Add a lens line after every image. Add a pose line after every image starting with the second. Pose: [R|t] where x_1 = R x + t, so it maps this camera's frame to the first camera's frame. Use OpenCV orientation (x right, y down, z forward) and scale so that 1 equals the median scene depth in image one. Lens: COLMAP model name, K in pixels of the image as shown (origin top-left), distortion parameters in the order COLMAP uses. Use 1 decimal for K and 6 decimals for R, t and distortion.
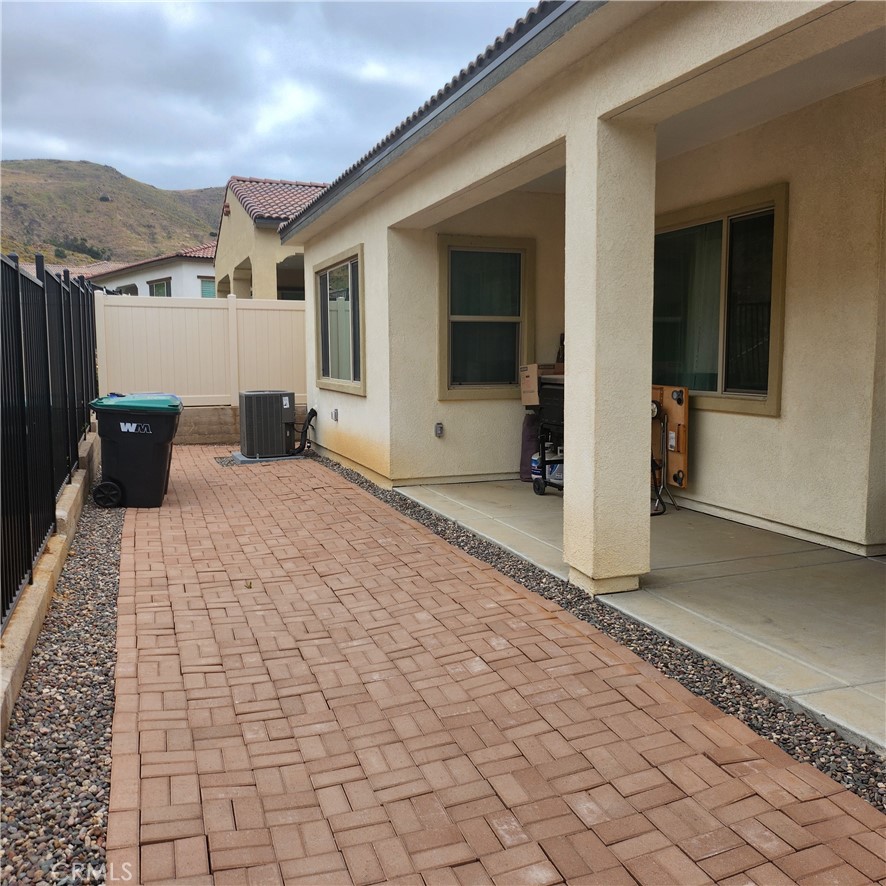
lens RADIAL K [[823.6, 0, 427.7], [0, 823.6, 433.3], [0, 0, 1]] dist [0.082698, -0.095202]
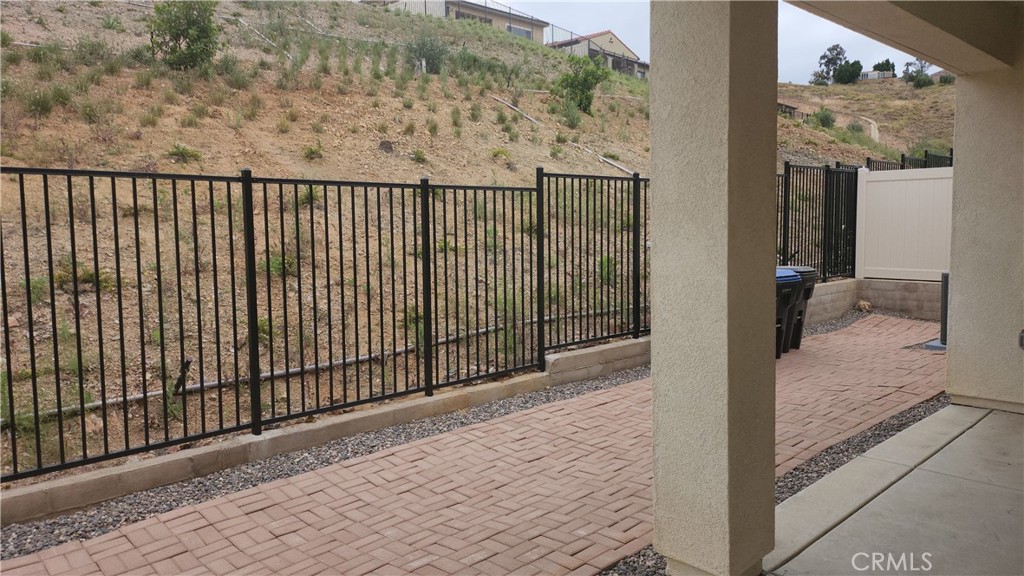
lens RADIAL K [[722.9, 0, 512.0], [0, 722.9, 288.0], [0, 0, 1]] dist [0.001152, -0.000516]
pose [[0.416134, 0.083352, -0.905475, 0.277856], [-0.075871, 0.995500, 0.056771, -0.035394], [0.906132, 0.045075, 0.420586, 0.224529]]
